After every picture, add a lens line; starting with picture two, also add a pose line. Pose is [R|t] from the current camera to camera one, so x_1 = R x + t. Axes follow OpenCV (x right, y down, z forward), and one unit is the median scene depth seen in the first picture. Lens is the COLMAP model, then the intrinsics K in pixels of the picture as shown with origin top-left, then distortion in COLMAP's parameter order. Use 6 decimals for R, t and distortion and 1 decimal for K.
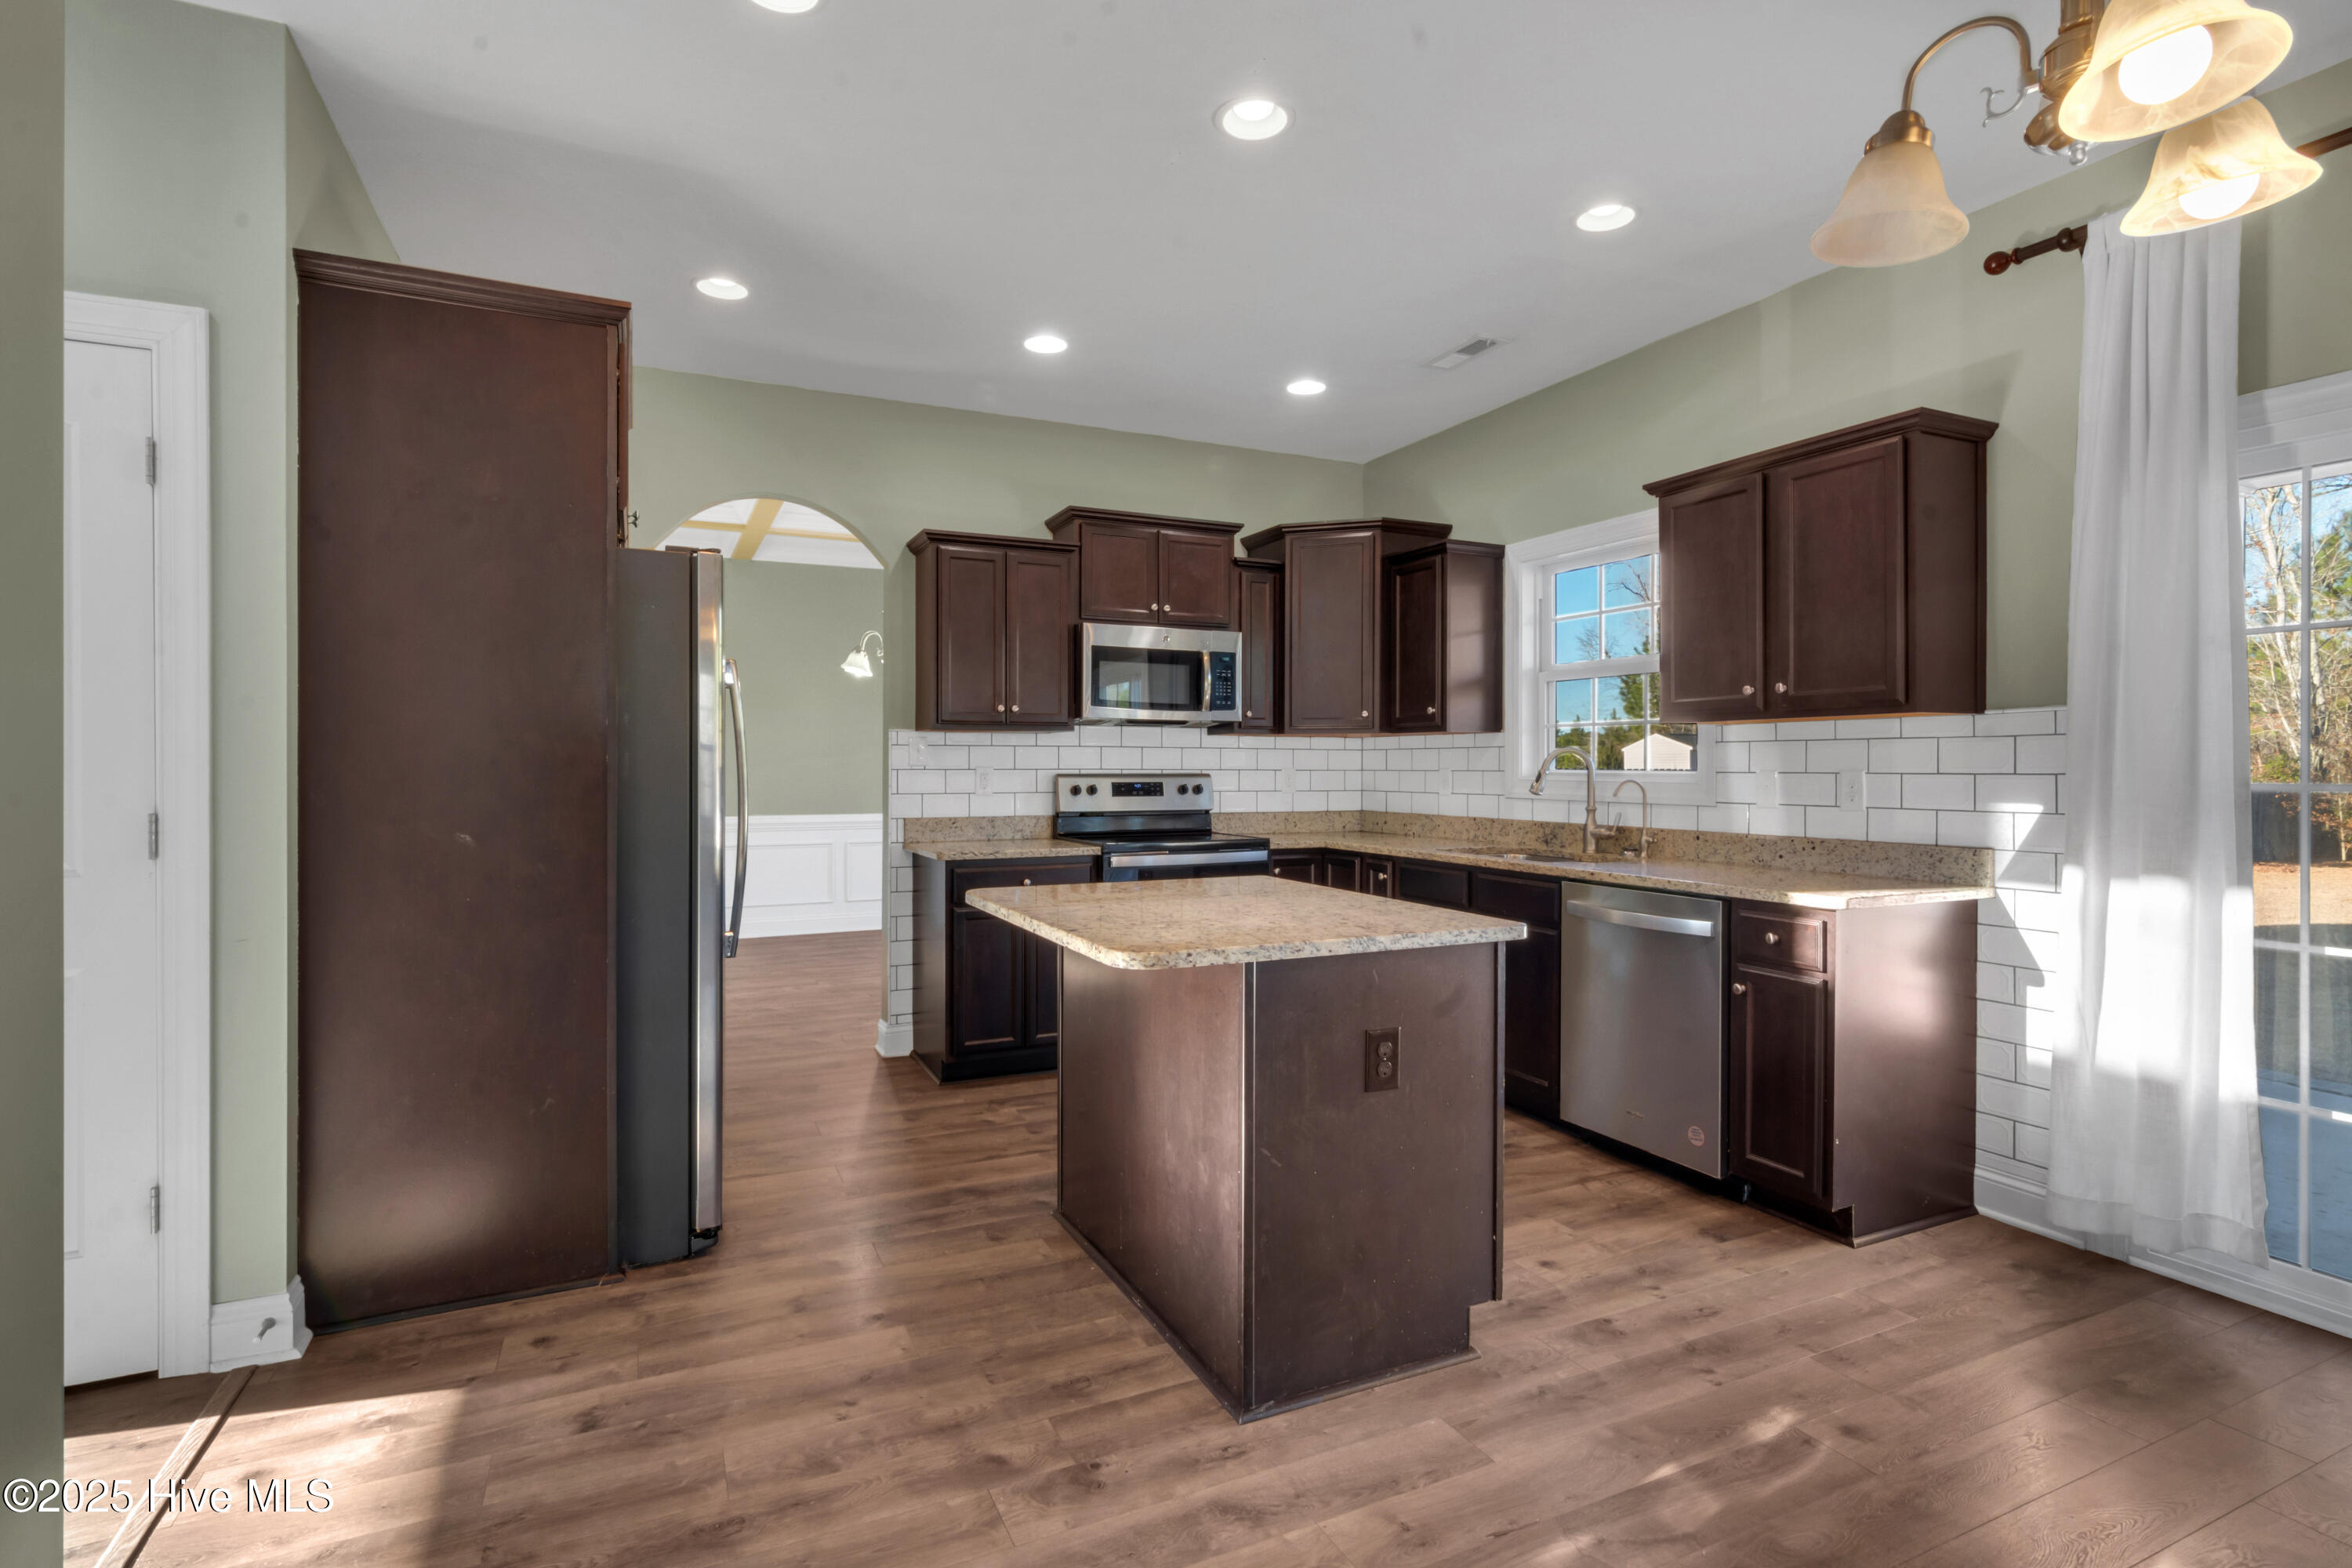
lens RADIAL K [[1172.2, 0, 1177.6], [0, 1172.2, 768.7], [0, 0, 1]] dist [0.001538, 0.000405]
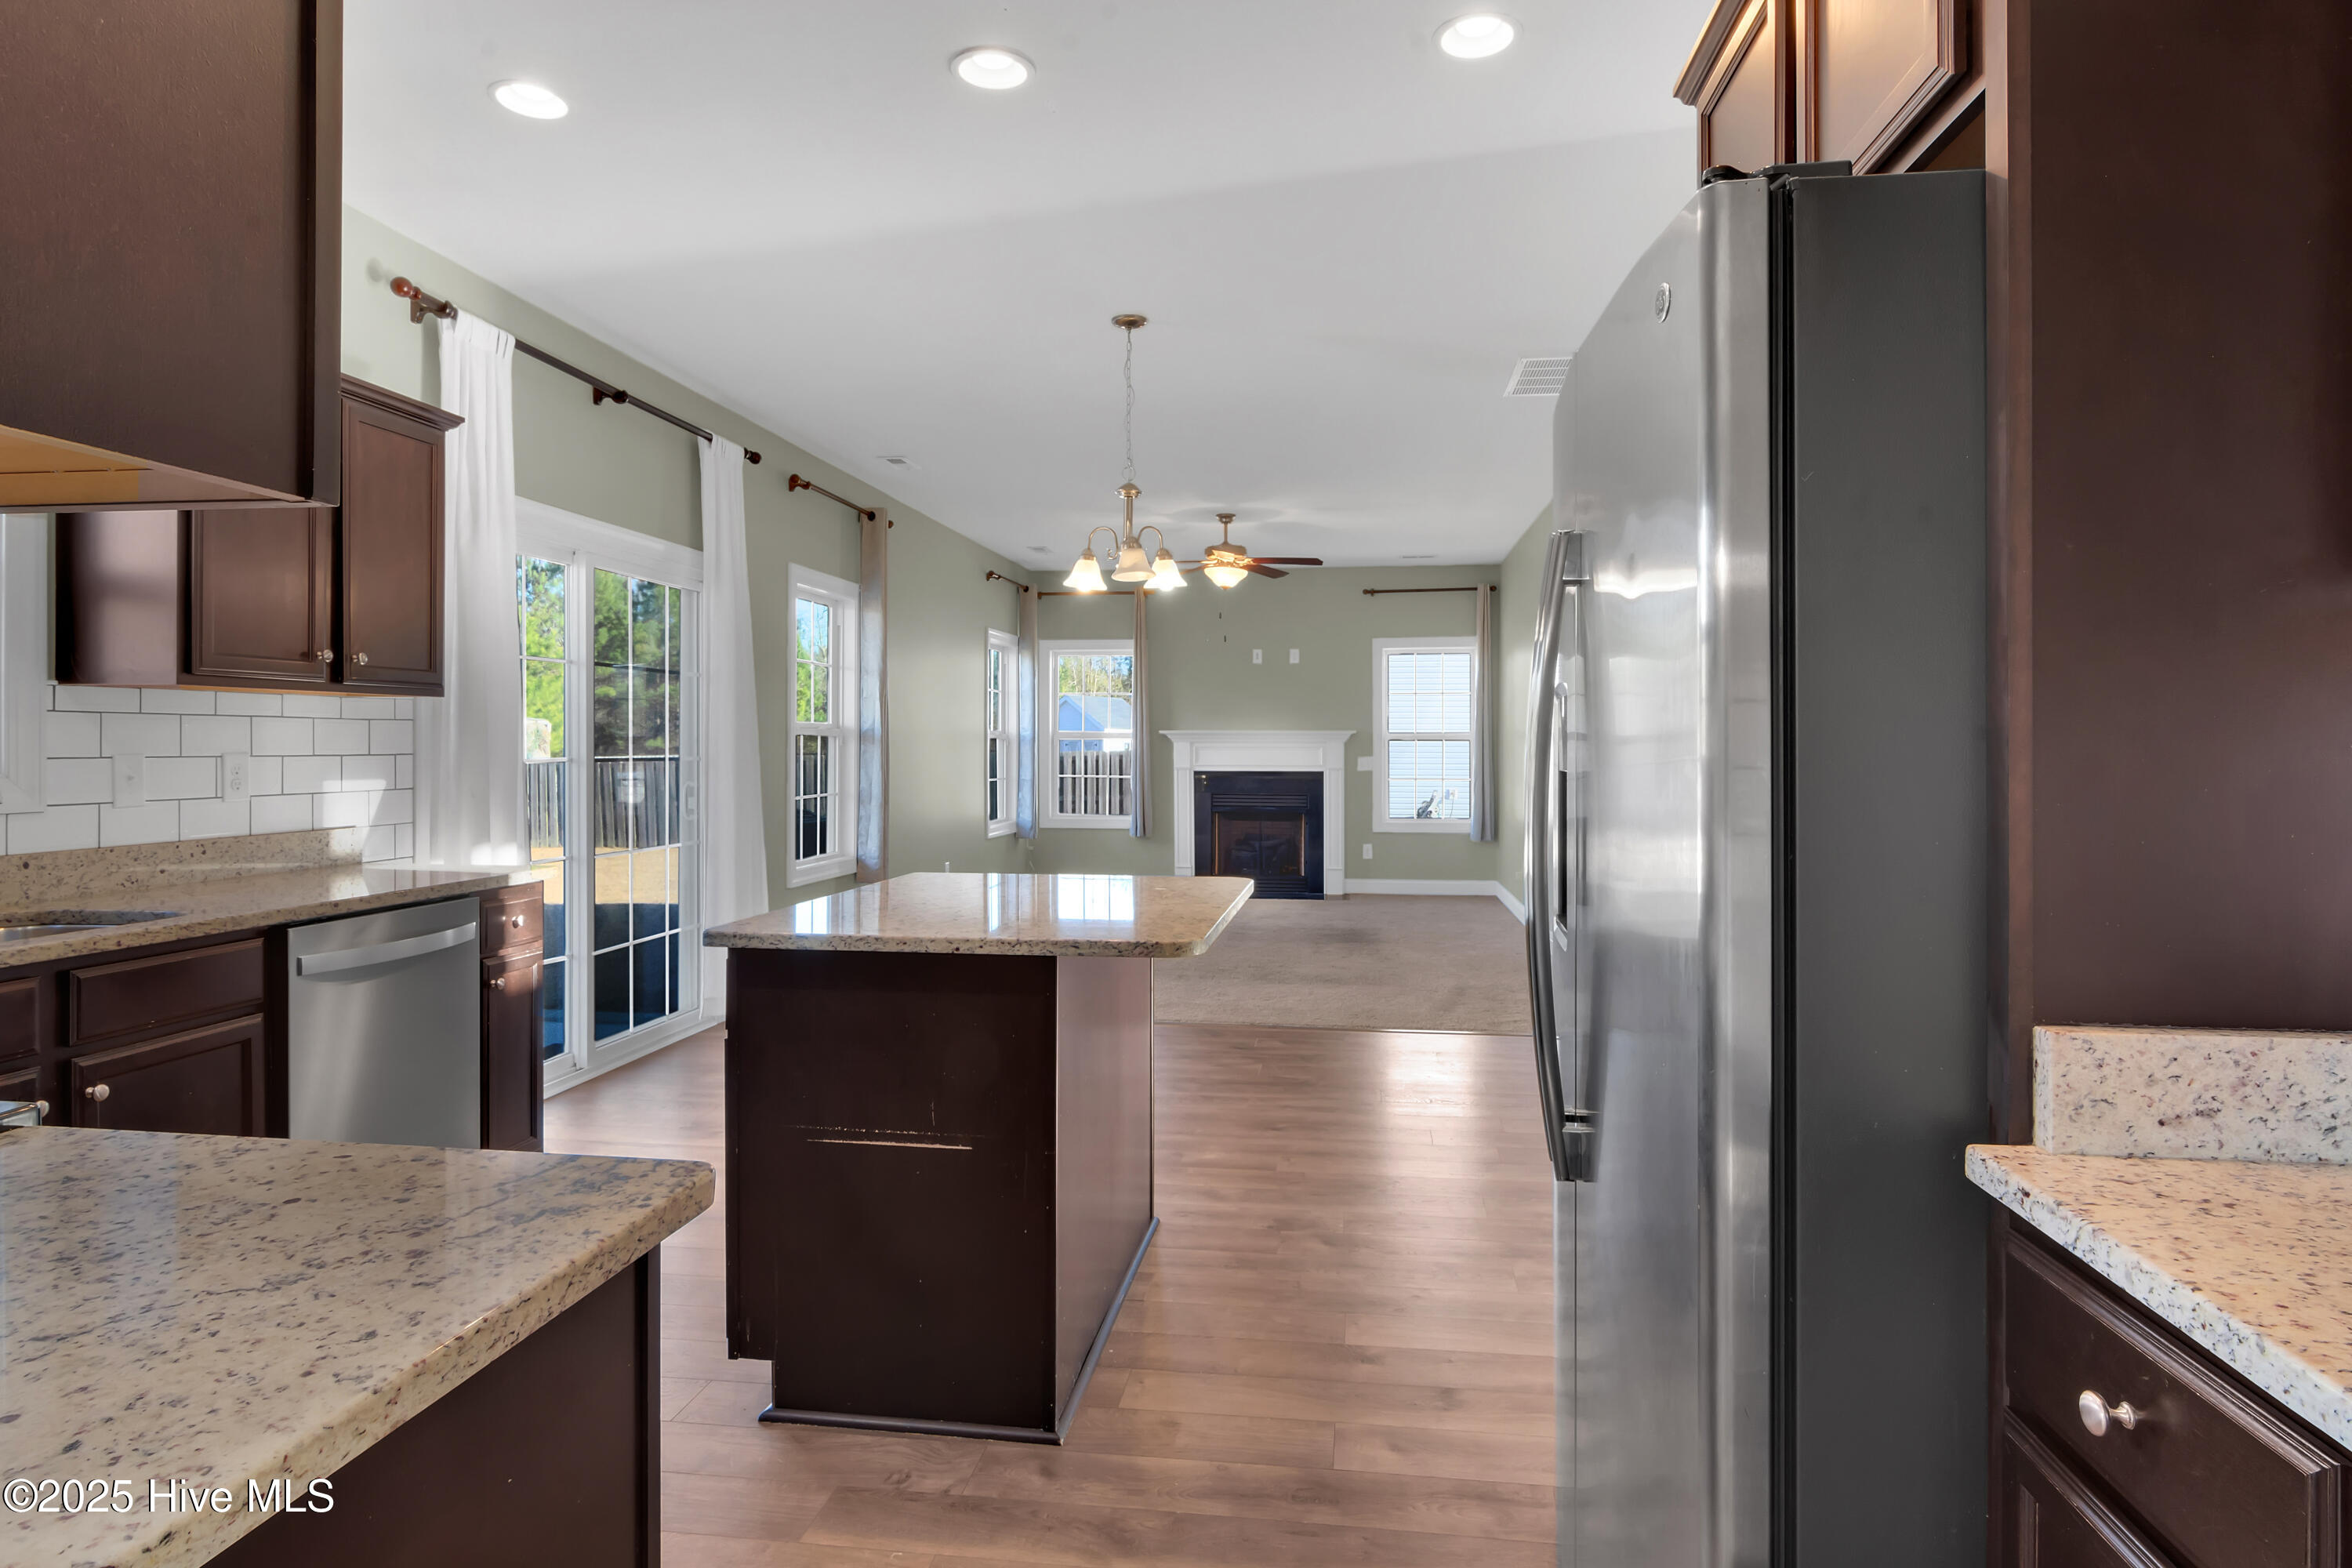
lens RADIAL K [[1172.2, 0, 1177.6], [0, 1172.2, 768.7], [0, 0, 1]] dist [0.001538, 0.000405]
pose [[-0.824635, -0.013637, 0.565501, -0.304510], [-0.000545, 0.999728, 0.023315, -0.004992], [-0.565665, 0.018918, -0.824418, 0.866449]]
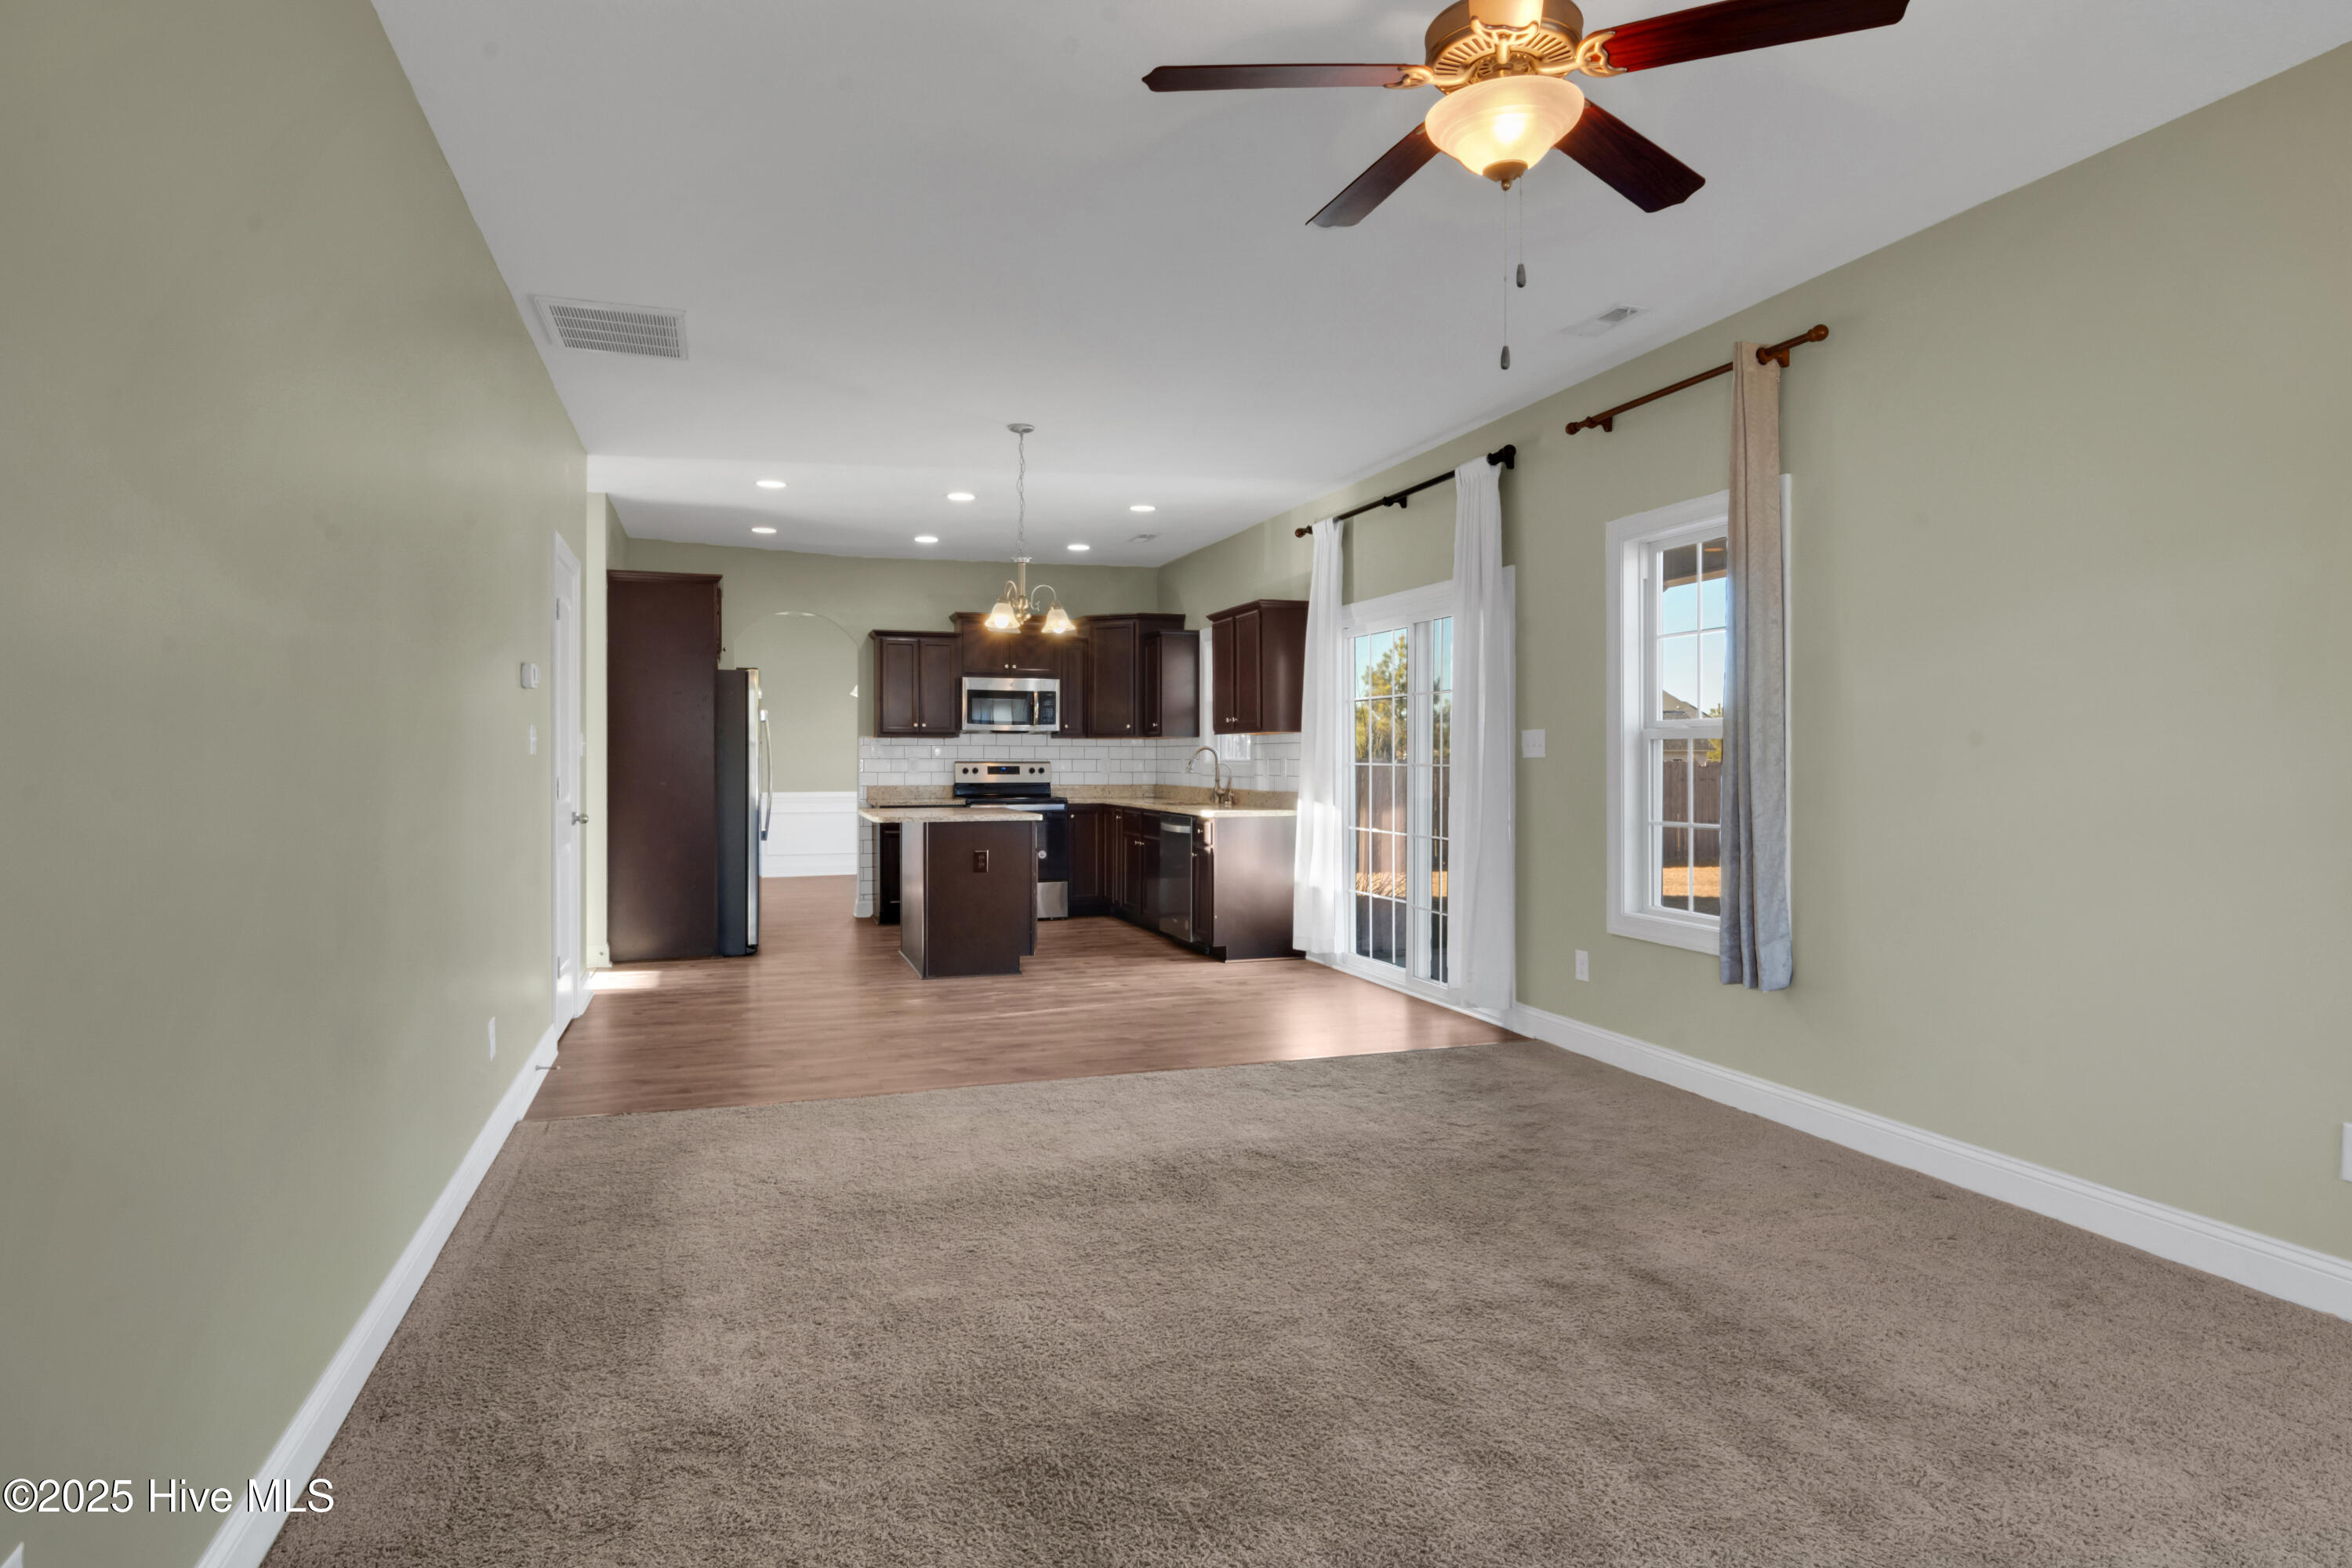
lens RADIAL K [[1378.0, 0, 1173.4], [0, 1378.0, 767.2], [0, 0, 1]] dist [-0.002845, 0.000193]
pose [[0.992273, -0.000280, -0.124074, 0.498410], [0.000753, 0.999993, 0.003764, 0.005935], [0.124072, -0.003829, 0.992266, -1.049263]]
